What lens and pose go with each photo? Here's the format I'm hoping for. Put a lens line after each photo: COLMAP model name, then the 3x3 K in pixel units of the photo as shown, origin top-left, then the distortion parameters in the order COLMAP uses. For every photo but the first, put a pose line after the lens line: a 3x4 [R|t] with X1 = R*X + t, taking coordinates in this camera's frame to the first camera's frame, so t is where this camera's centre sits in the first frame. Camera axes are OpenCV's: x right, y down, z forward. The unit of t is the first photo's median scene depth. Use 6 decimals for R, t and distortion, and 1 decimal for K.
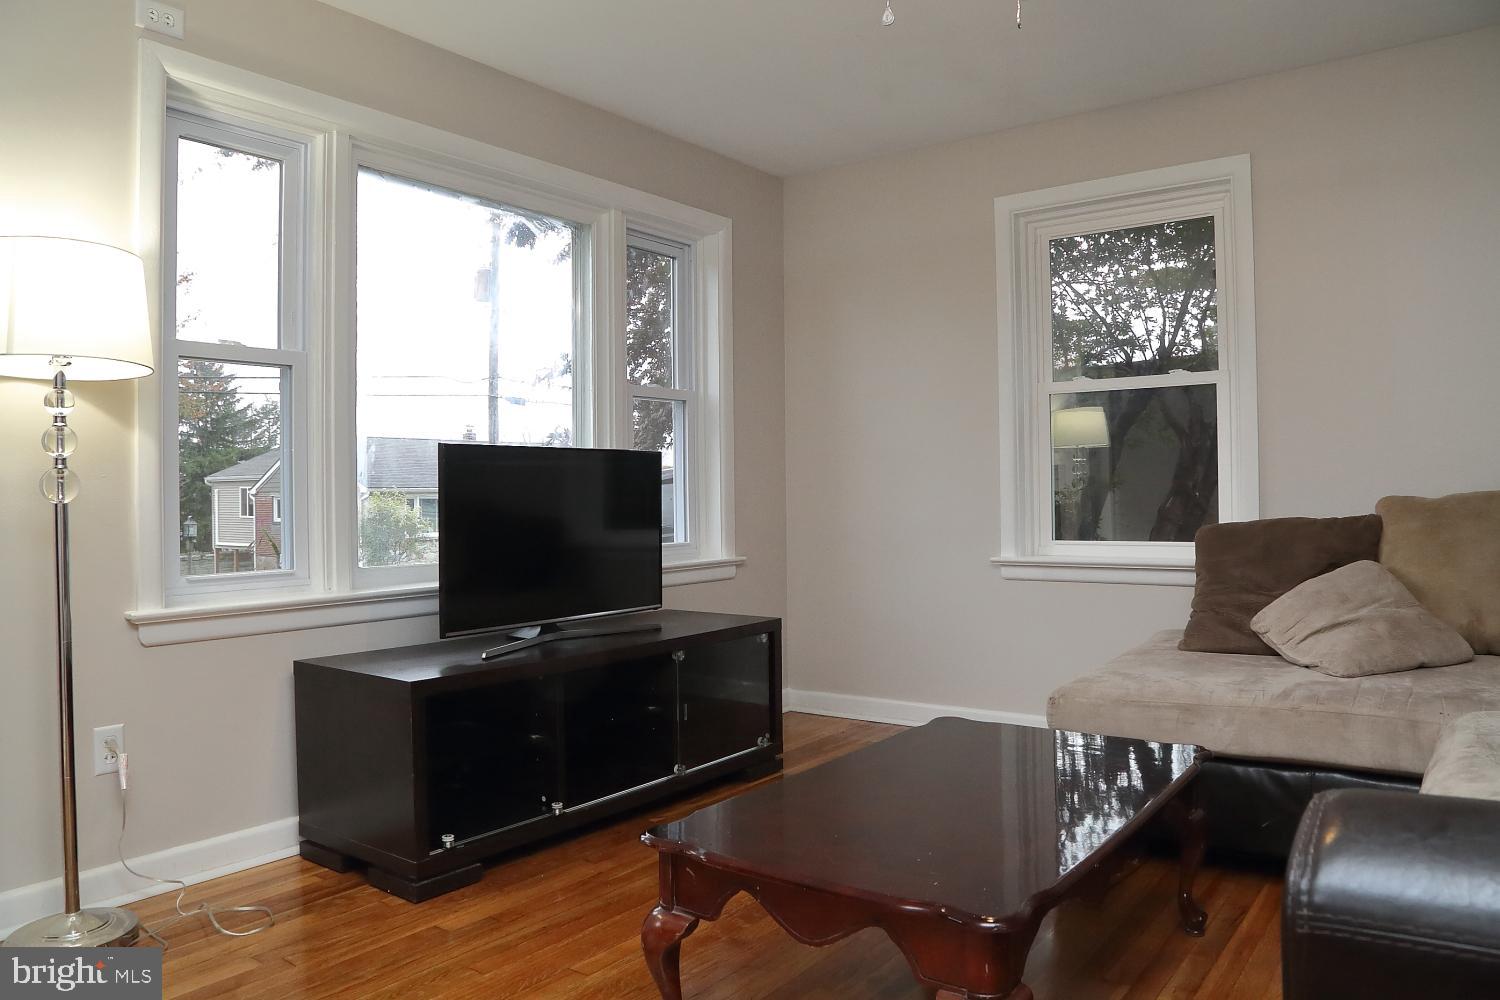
lens RADIAL K [[1026.0, 0, 752.4], [0, 1026.0, 509.9], [0, 0, 1]] dist [-0.124276, 0.067050]
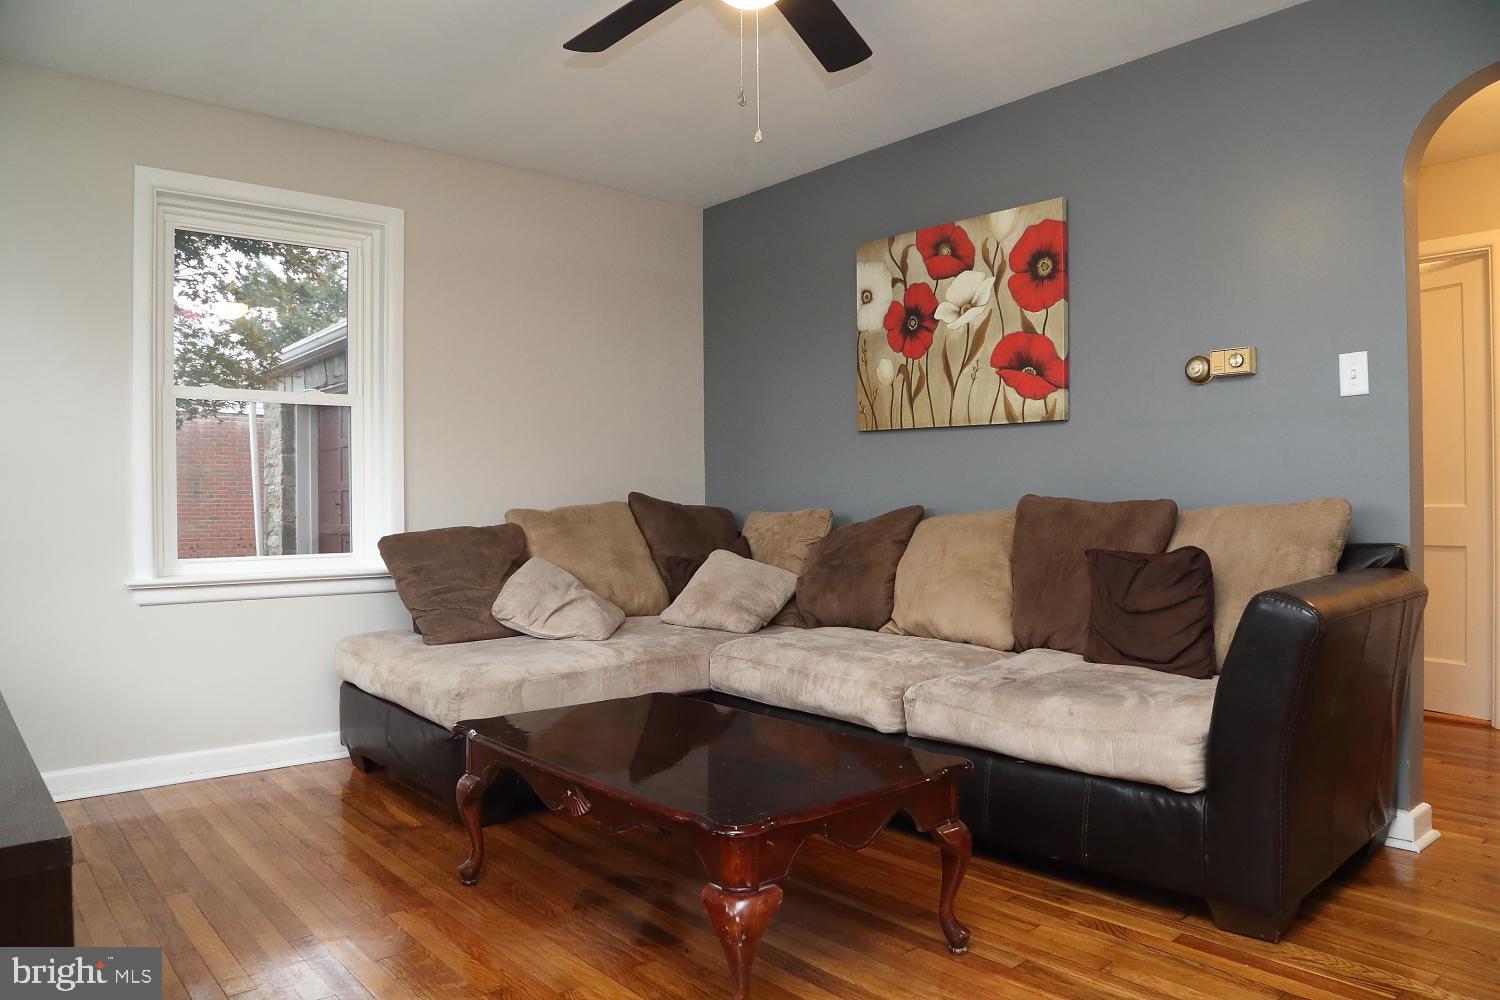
lens RADIAL K [[1026.0, 0, 752.4], [0, 1026.0, 509.9], [0, 0, 1]] dist [-0.124276, 0.067050]
pose [[0.222175, 0.008029, 0.974974, -0.521043], [0.021834, 0.999674, -0.013208, 0.010543], [-0.974762, 0.024222, 0.221927, 0.345449]]
